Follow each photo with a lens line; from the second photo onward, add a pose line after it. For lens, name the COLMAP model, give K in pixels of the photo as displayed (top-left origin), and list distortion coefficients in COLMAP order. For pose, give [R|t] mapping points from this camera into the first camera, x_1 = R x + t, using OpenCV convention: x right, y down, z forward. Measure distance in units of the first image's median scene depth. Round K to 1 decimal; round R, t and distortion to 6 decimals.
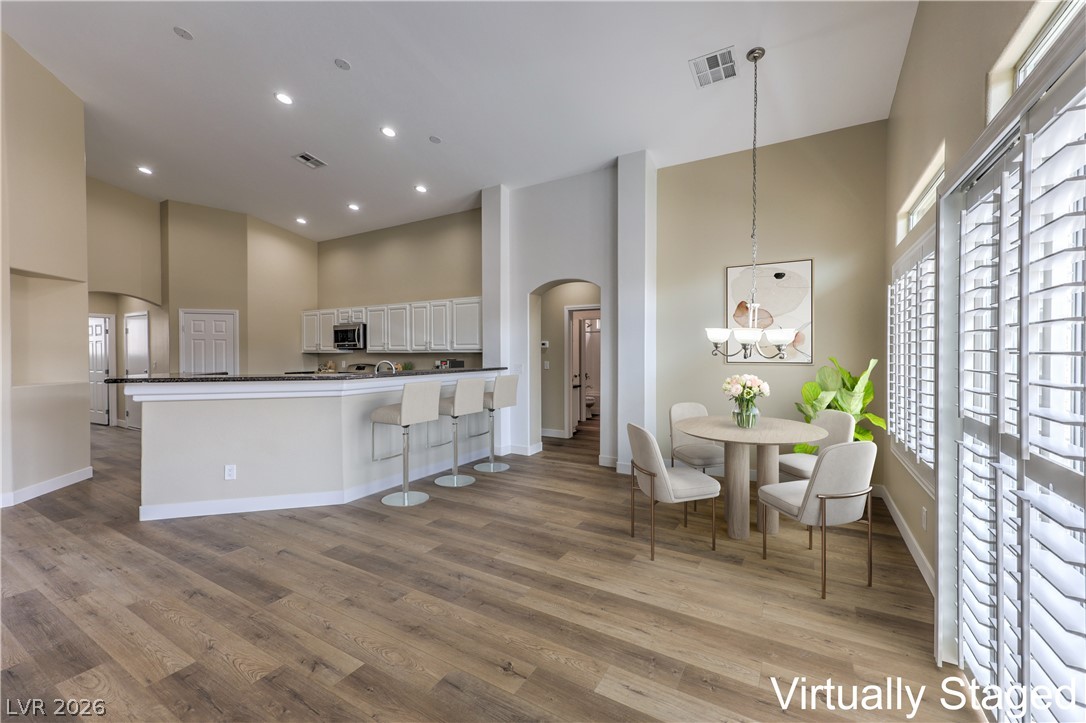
lens RADIAL K [[442.5, 0, 549.3], [0, 442.5, 357.4], [0, 0, 1]] dist [0.007936, -0.000370]
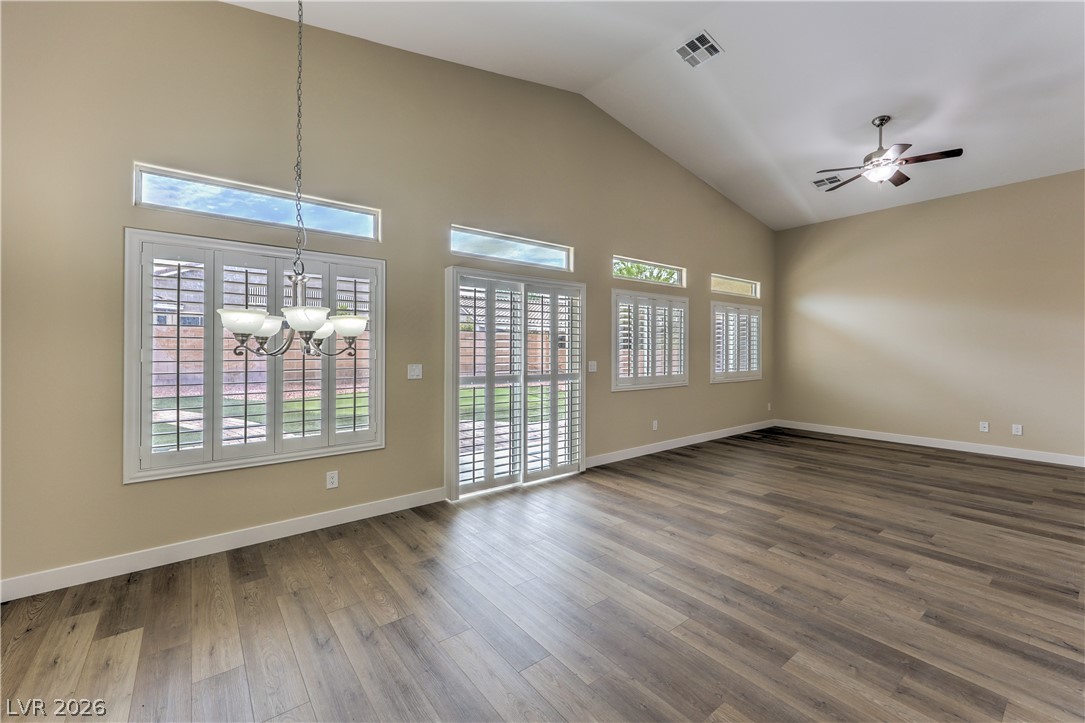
lens RADIAL K [[442.1, 0, 557.8], [0, 442.1, 347.8], [0, 0, 1]] dist [0.007936, -0.000370]
pose [[-0.937479, 0.000749, 0.348041, -0.142967], [0.004624, 0.999936, 0.010304, -0.016584], [-0.348011, 0.011269, -0.937423, 1.423289]]
